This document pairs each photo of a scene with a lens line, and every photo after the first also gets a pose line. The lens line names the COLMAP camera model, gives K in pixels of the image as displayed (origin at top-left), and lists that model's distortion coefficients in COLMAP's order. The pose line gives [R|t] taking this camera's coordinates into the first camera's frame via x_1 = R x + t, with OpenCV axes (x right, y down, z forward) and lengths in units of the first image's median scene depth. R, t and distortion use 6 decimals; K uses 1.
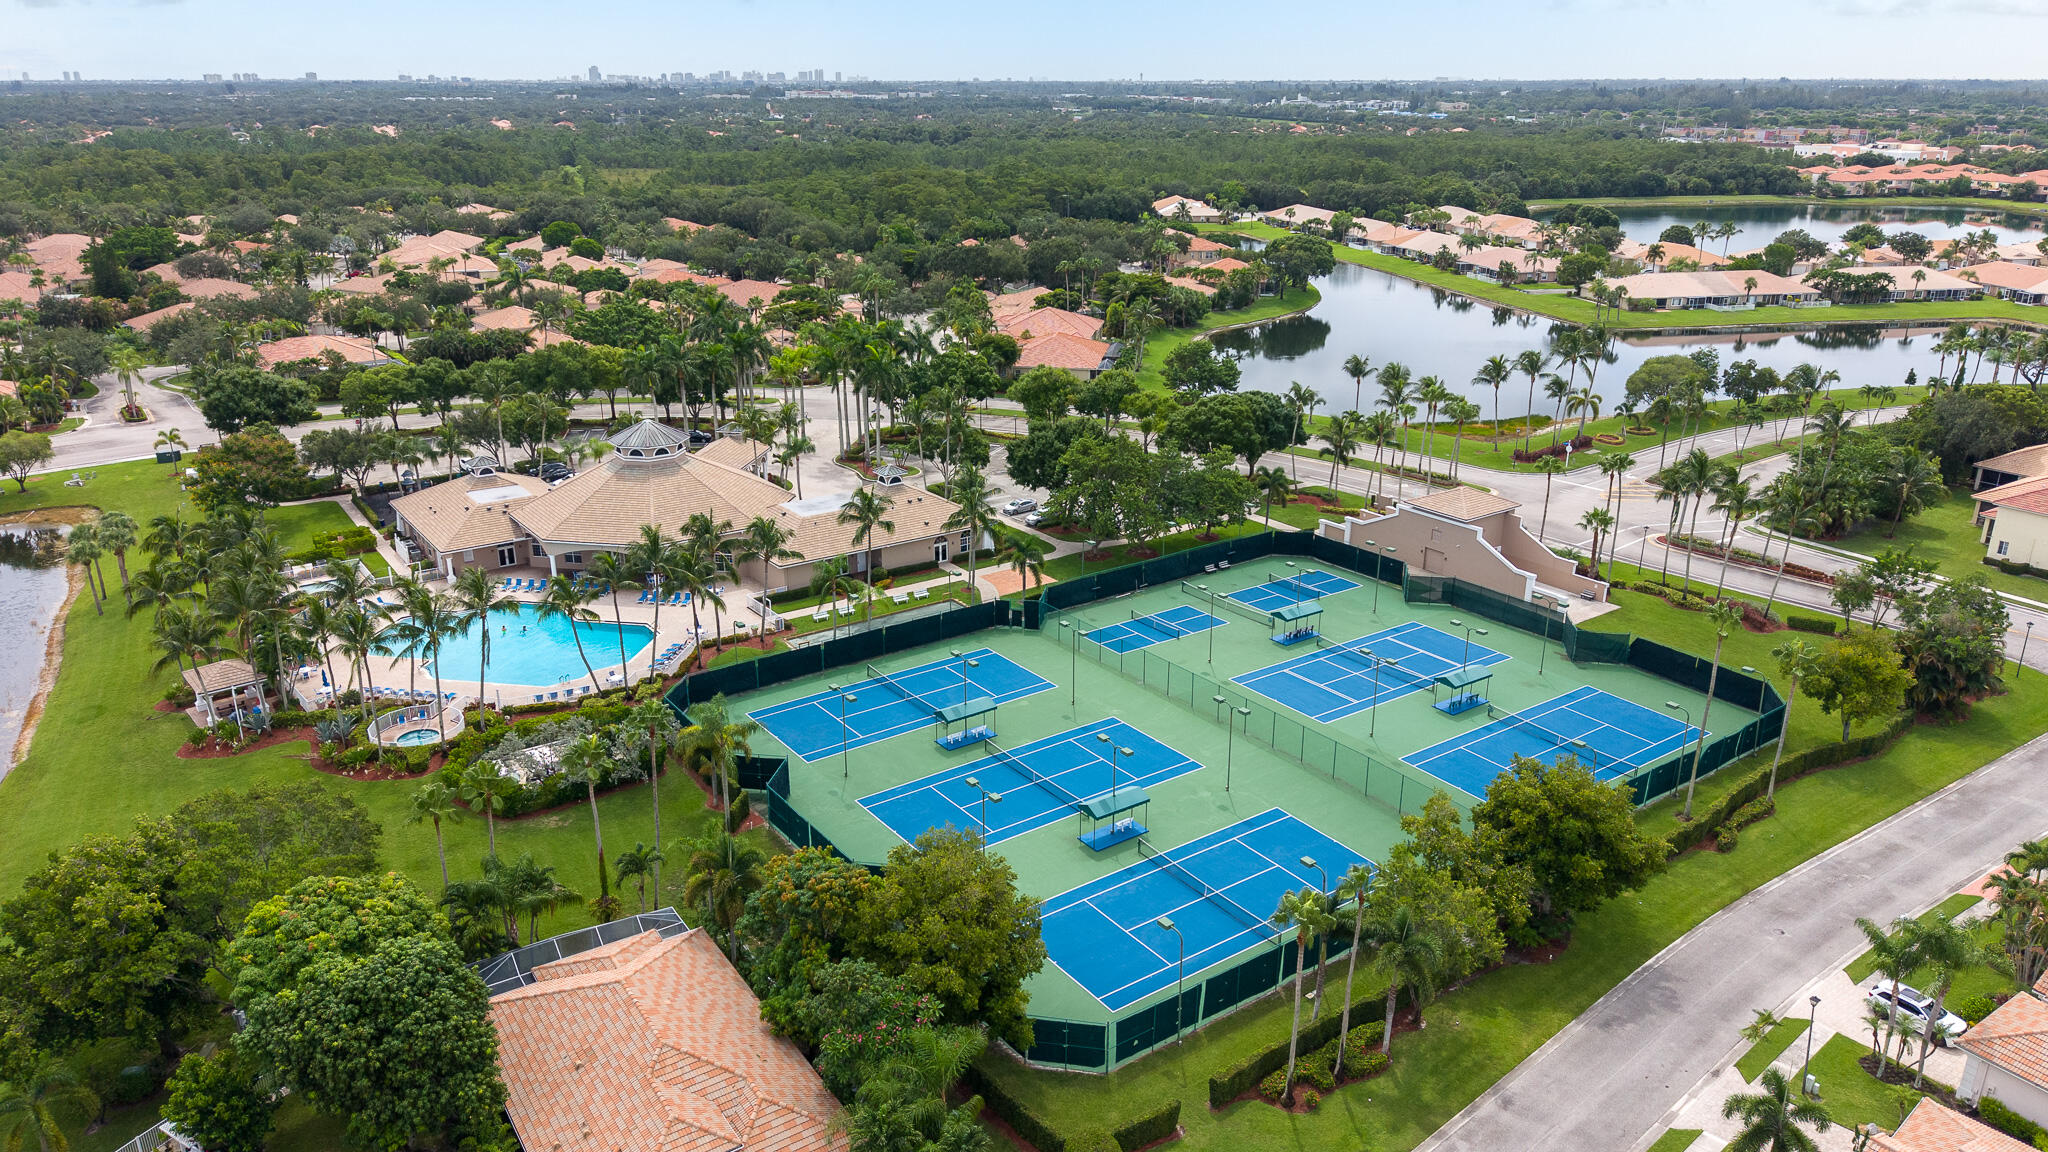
lens RADIAL K [[1402.8, 0, 1024.0], [0, 1402.8, 576.0], [0, 0, 1]] dist [0.006630, -0.002757]
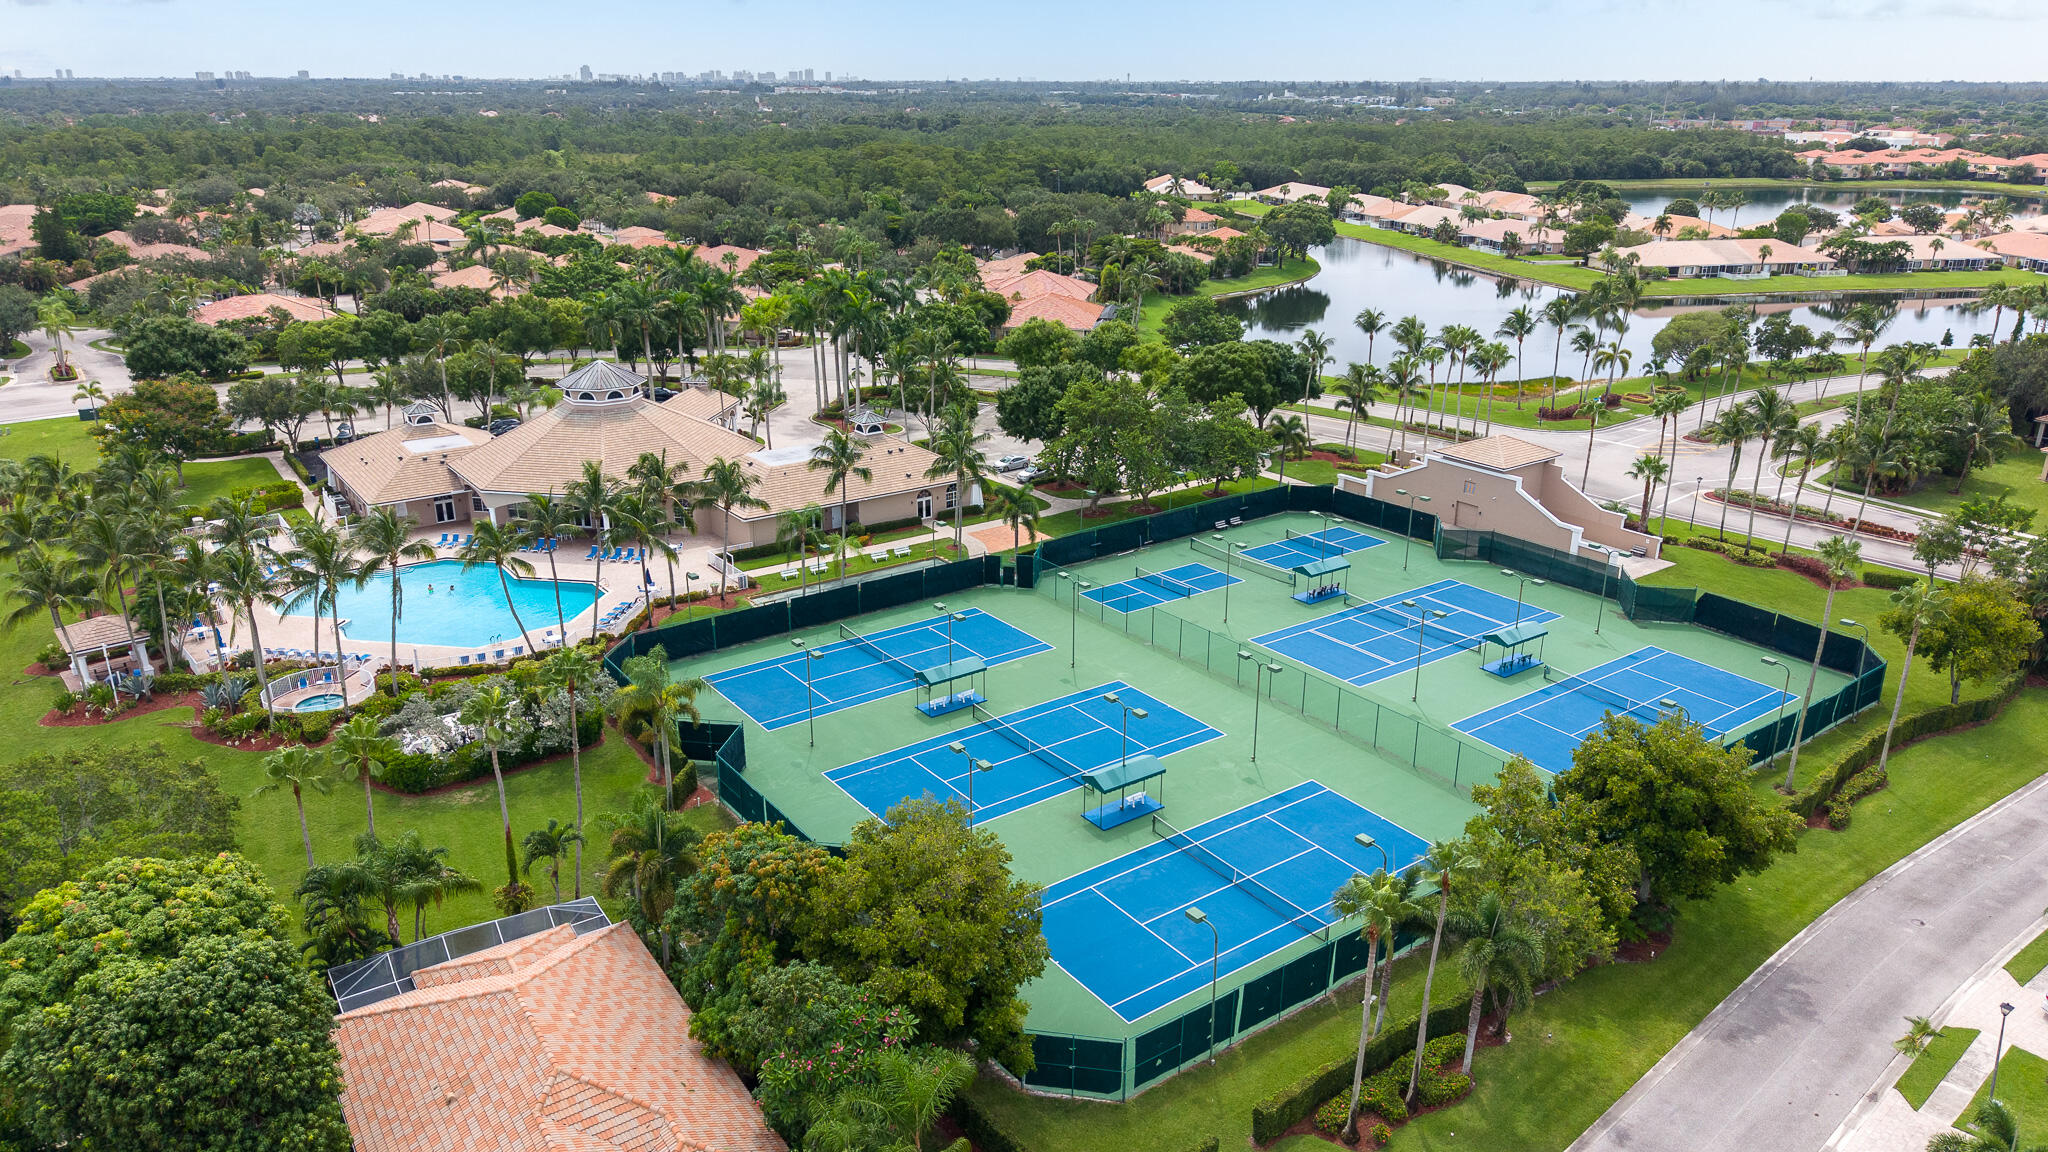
lens RADIAL K [[1389.7, 0, 1024.0], [0, 1389.7, 576.0], [0, 0, 1]] dist [-0.000936, 0.000532]
pose [[0.999966, -0.000612, 0.008228, -0.002587], [0.000584, 0.999994, 0.003363, 0.029016], [-0.008230, -0.003358, 0.999960, 0.118026]]
